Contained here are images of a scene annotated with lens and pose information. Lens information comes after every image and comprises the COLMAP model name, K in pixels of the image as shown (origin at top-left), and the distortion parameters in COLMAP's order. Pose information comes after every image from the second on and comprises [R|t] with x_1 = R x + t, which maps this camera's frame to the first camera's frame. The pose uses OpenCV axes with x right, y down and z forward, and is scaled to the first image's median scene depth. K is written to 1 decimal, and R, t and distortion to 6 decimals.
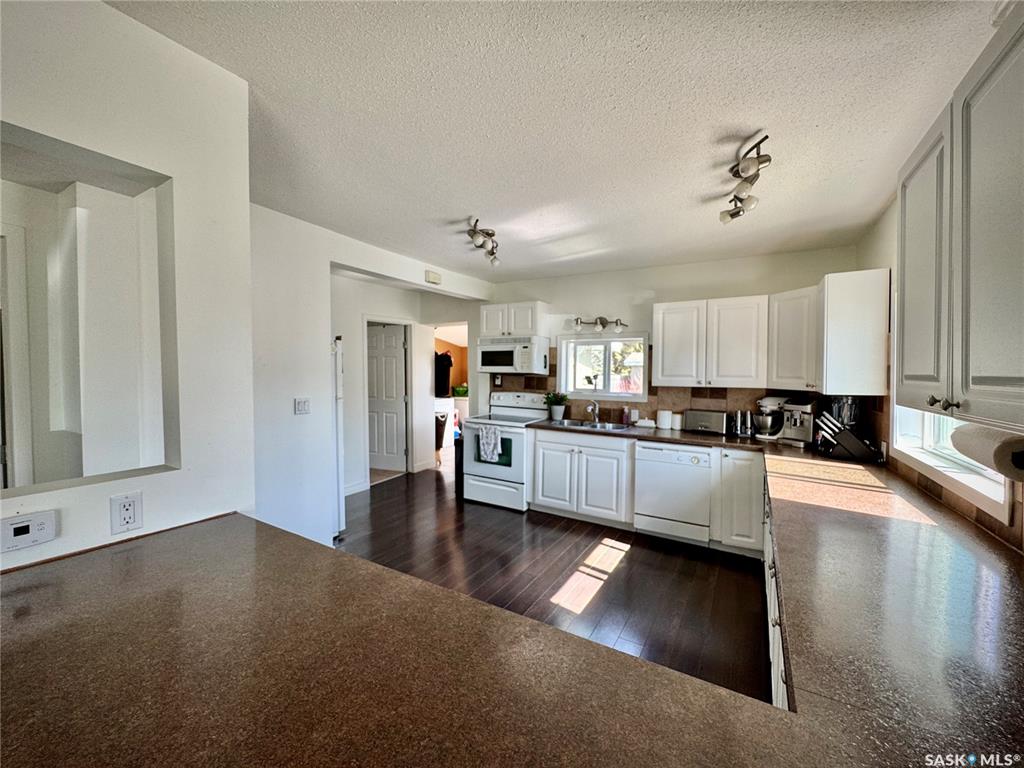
lens RADIAL K [[411.7, 0, 512.1], [0, 411.7, 383.0], [0, 0, 1]] dist [-0.003066, -0.000204]
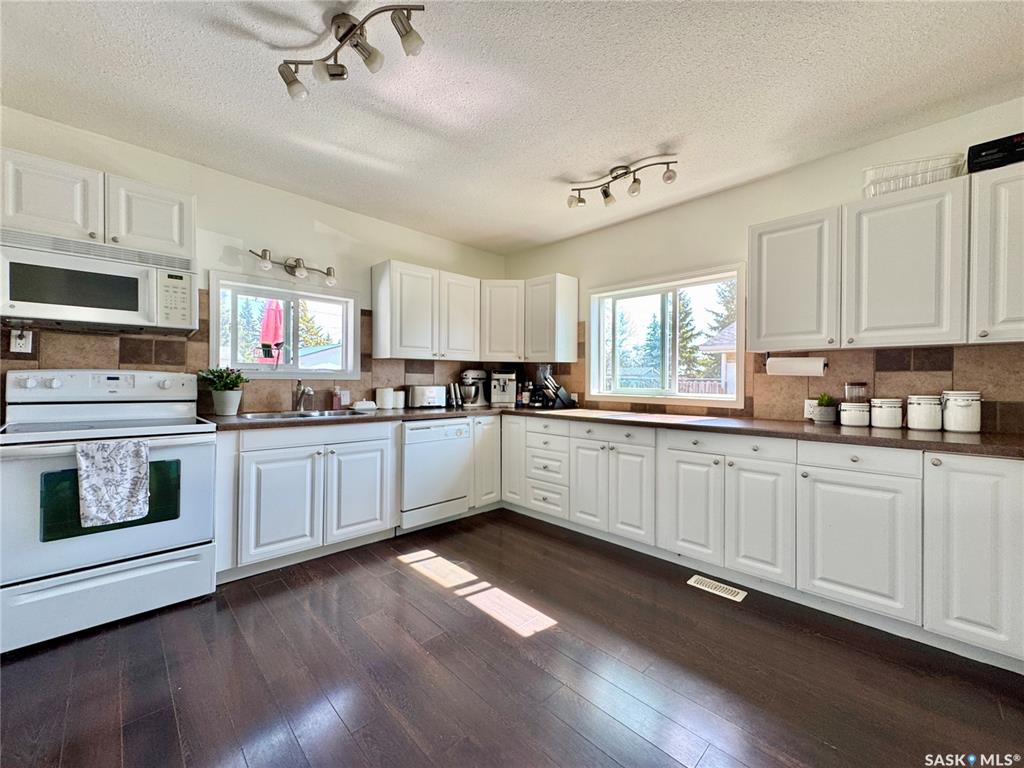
lens RADIAL K [[411.7, 0, 512.1], [0, 411.7, 383.0], [0, 0, 1]] dist [-0.003066, -0.000204]
pose [[0.260447, -0.020181, 0.965277, -0.364683], [0.021987, 0.999646, 0.014967, 0.046771], [-0.965238, 0.017325, 0.260799, 0.492958]]
